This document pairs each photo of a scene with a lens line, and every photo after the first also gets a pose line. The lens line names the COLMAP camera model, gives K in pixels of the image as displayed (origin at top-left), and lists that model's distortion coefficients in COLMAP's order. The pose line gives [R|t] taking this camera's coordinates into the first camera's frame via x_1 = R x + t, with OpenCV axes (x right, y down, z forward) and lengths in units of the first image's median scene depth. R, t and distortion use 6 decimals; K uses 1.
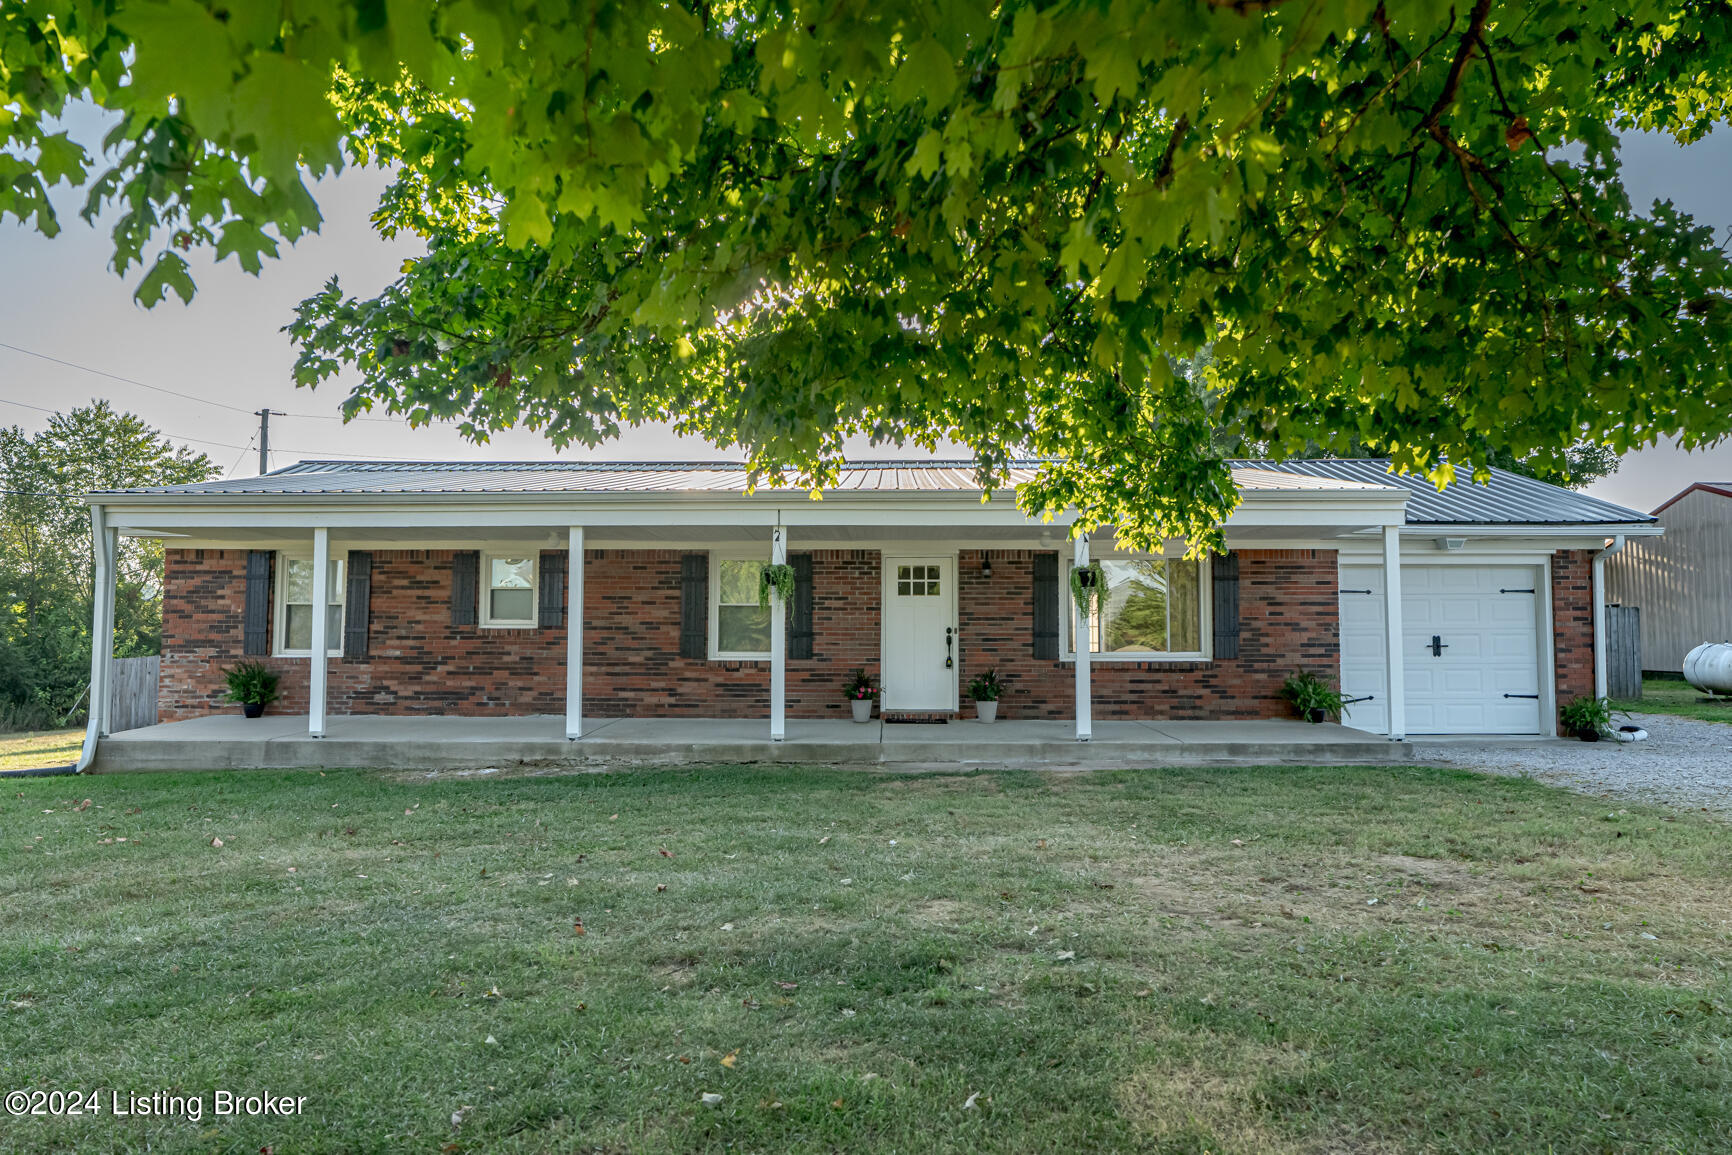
lens RADIAL K [[1192.7, 0, 866.0], [0, 1192.7, 577.5], [0, 0, 1]] dist [-0.003535, -0.000883]
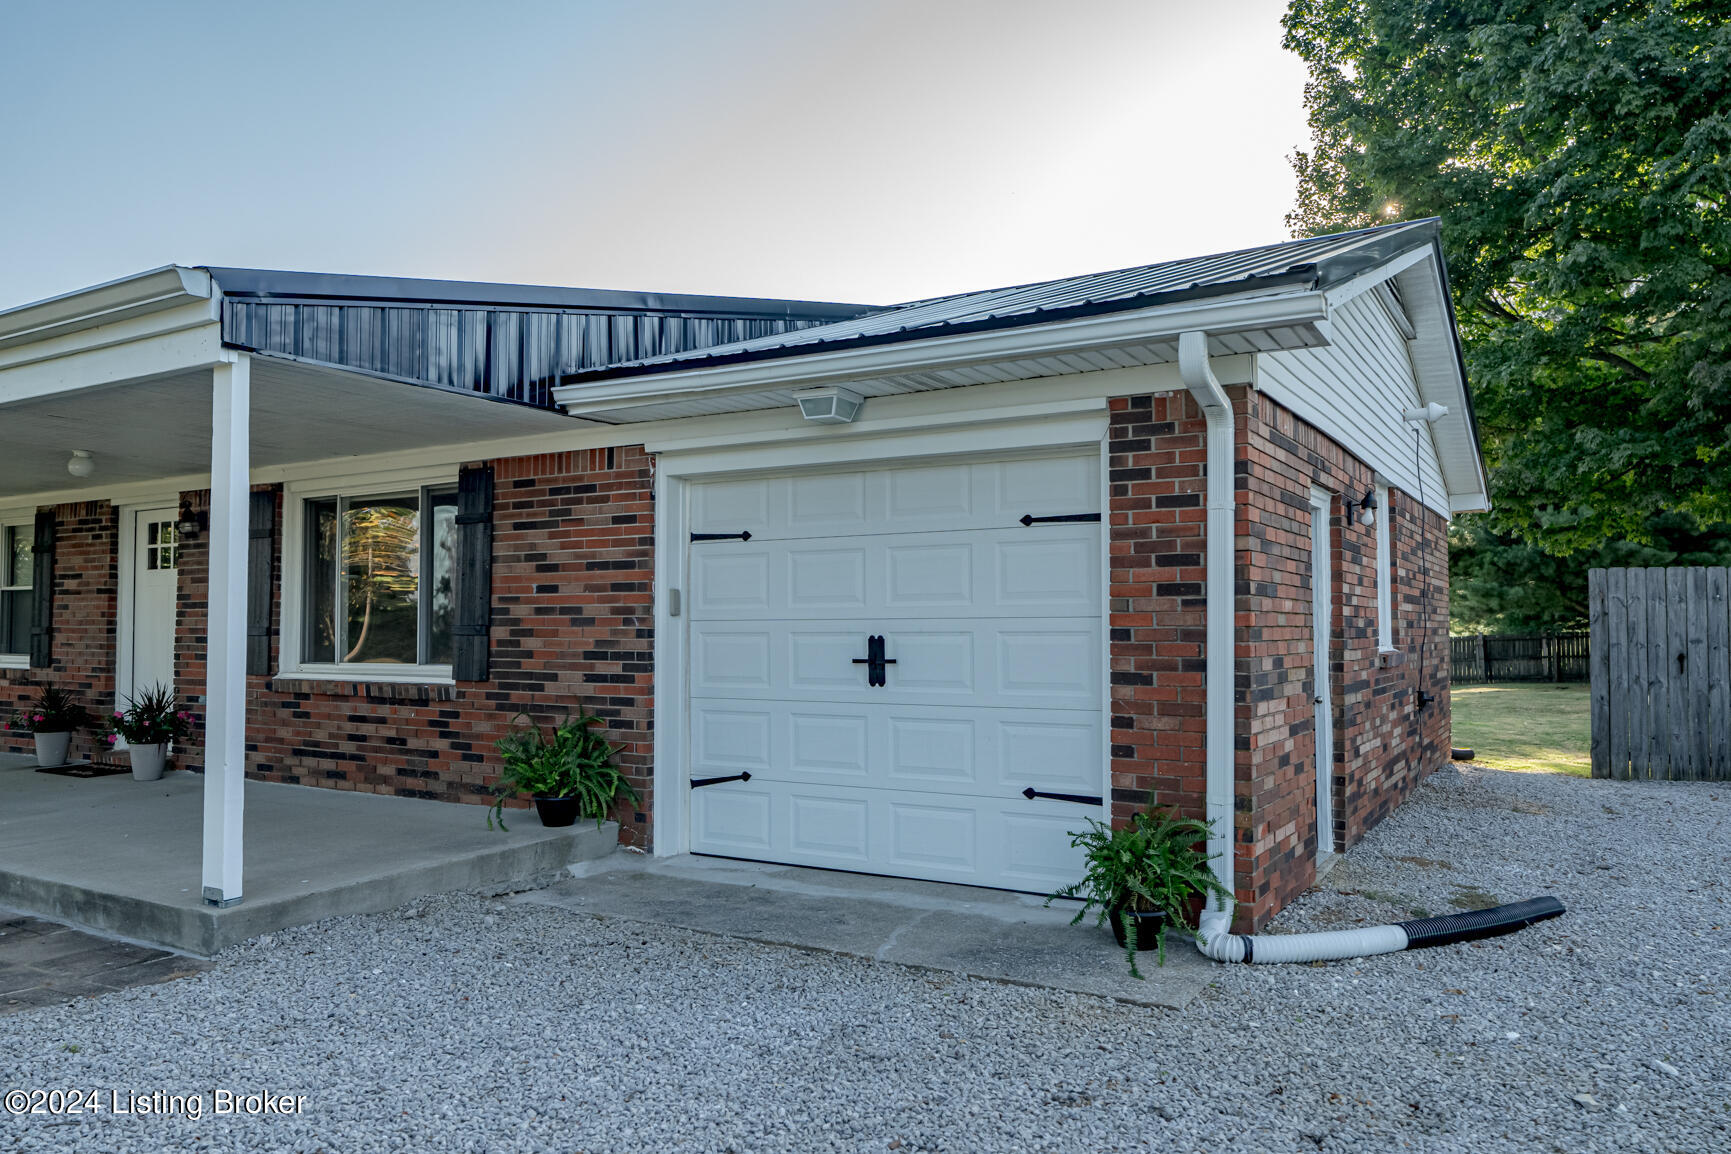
lens RADIAL K [[1281.5, 0, 865.5], [0, 1281.5, 577.0], [0, 0, 1]] dist [-0.034482, 0.047410]
pose [[0.843892, -0.020594, -0.536118, 0.721929], [0.032525, 0.999389, 0.012807, 0.023243], [0.535527, -0.028245, 0.844046, 0.633741]]
